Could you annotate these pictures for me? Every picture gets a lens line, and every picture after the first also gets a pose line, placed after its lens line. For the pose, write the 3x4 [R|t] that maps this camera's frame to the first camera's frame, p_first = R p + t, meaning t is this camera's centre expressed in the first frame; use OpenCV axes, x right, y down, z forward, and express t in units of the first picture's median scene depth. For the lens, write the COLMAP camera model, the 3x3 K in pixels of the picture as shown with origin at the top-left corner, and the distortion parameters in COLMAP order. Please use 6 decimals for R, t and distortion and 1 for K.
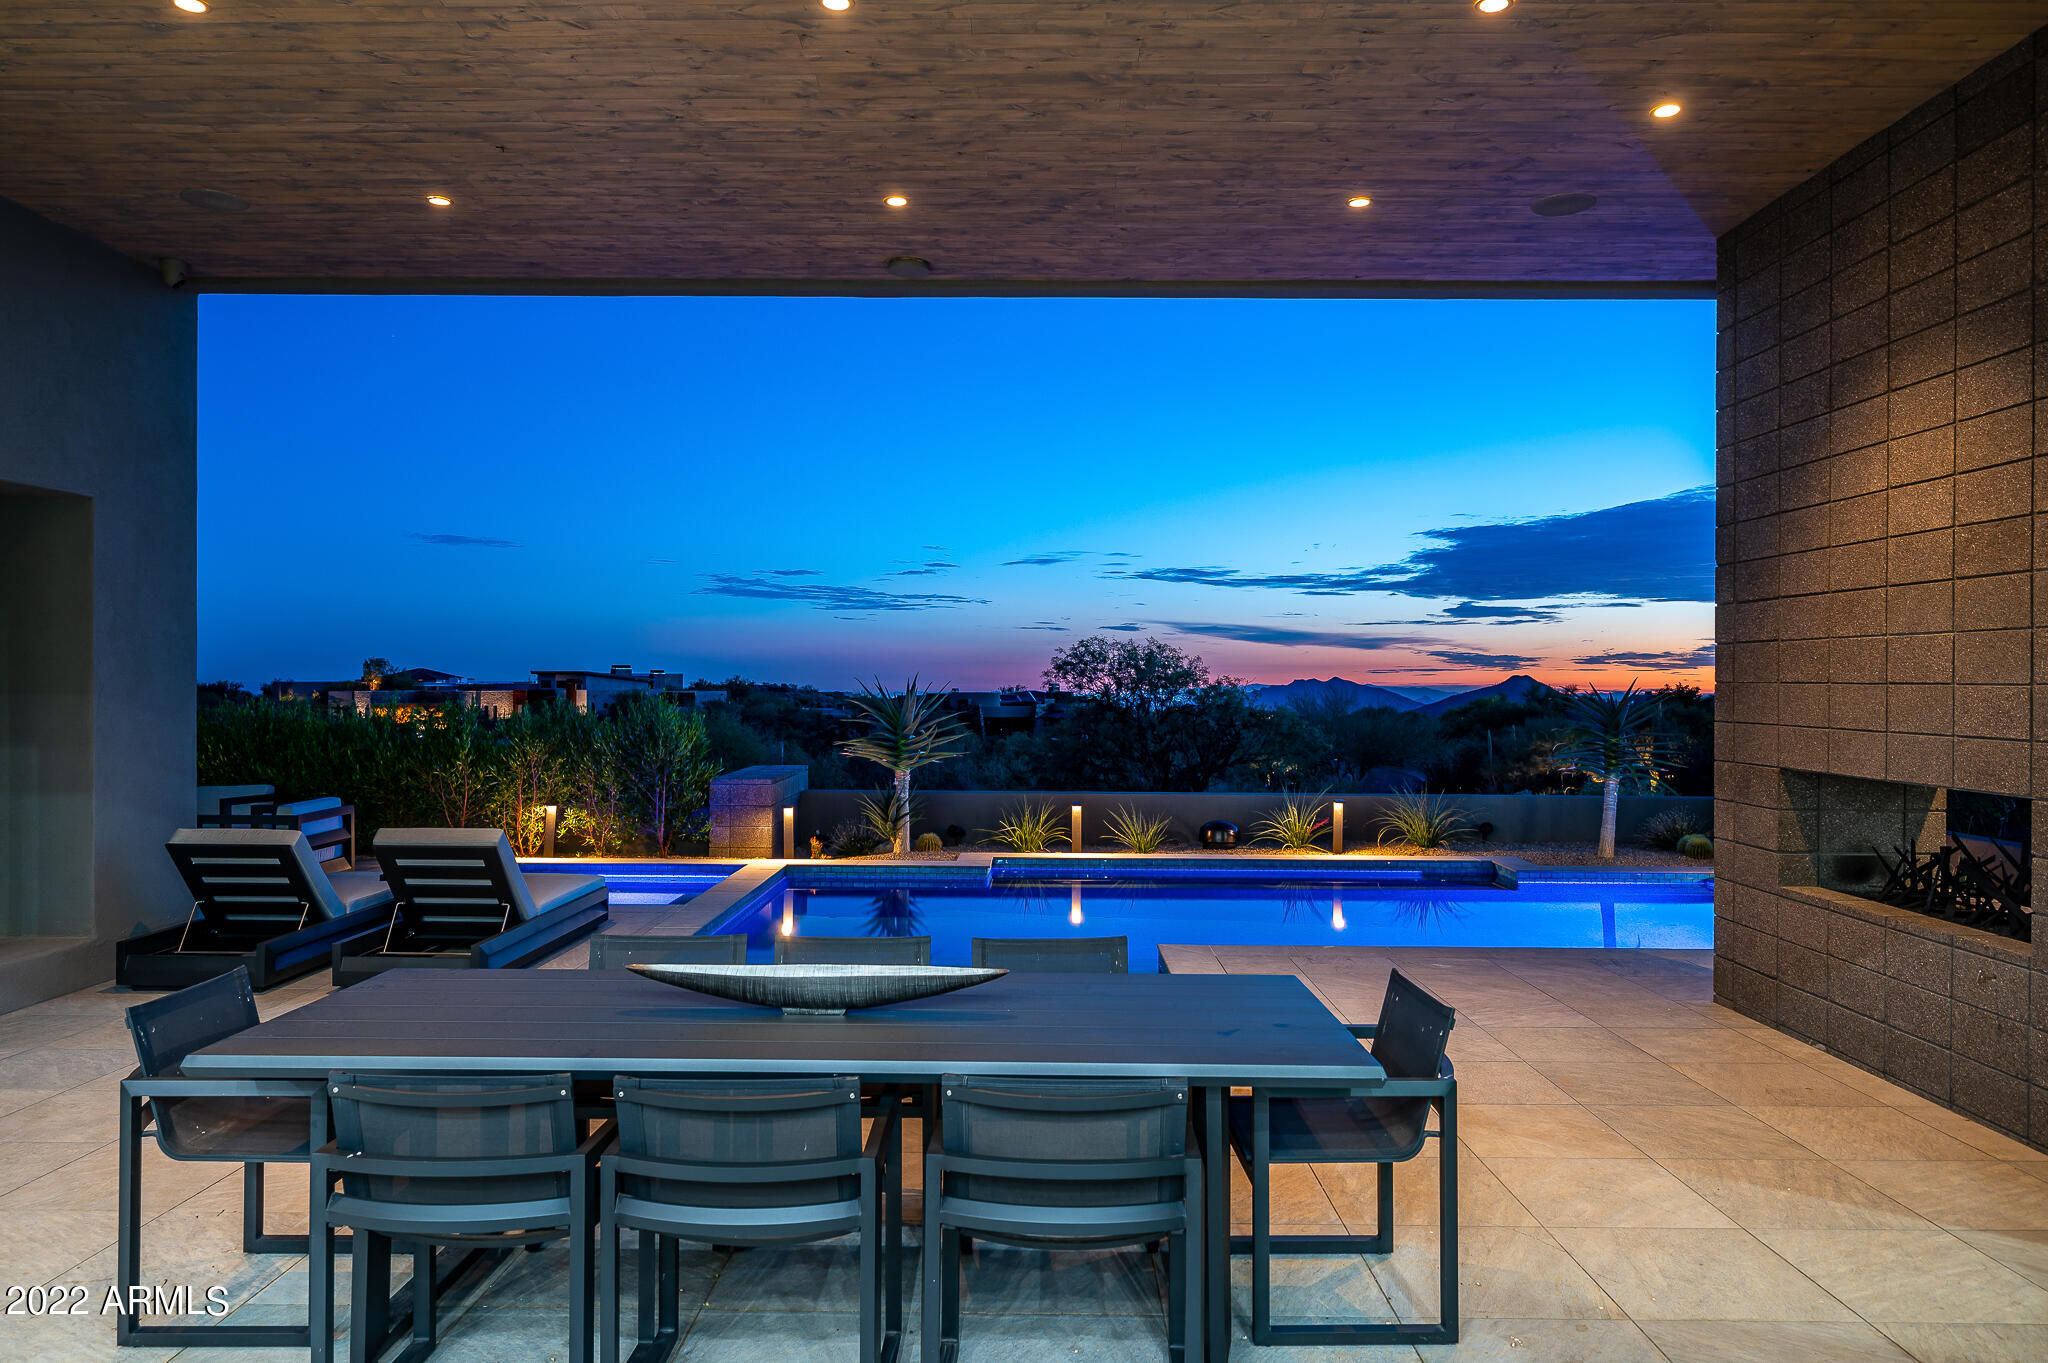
lens RADIAL K [[1368.4, 0, 1029.7], [0, 1368.4, 678.3], [0, 0, 1]] dist [0.003975, 0.000331]
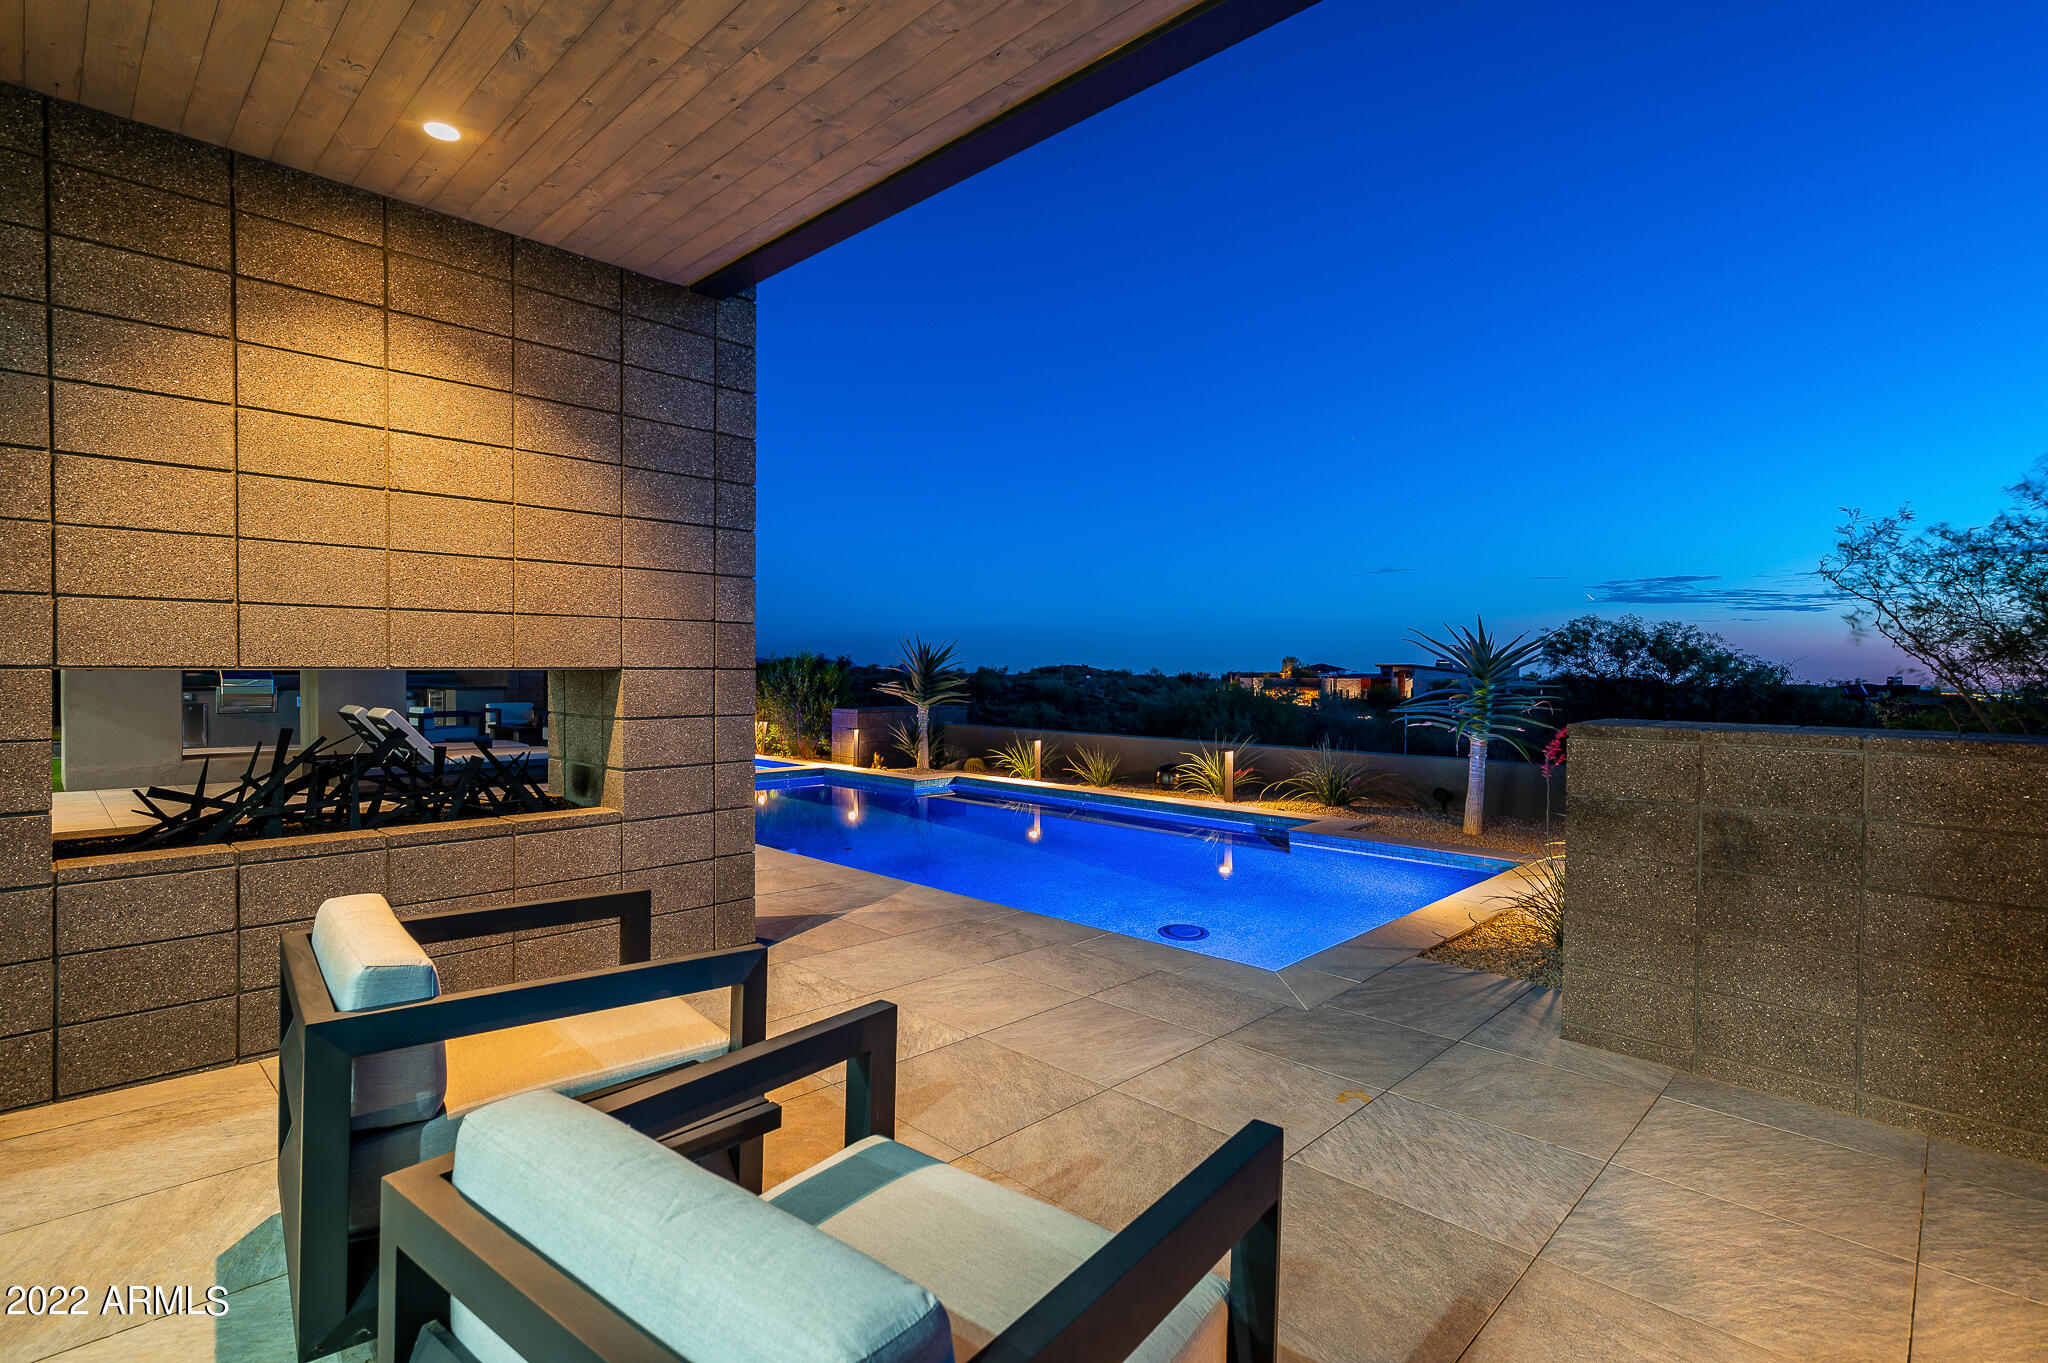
lens RADIAL K [[1007.3, 0, 1027.2], [0, 1007.3, 678.7], [0, 0, 1]] dist [0.003845, -0.000289]
pose [[0.725758, 0.008469, -0.687897, 0.617601], [-0.005089, 0.999963, 0.006943, 0.031818], [0.687931, -0.001538, 0.725775, 0.350555]]
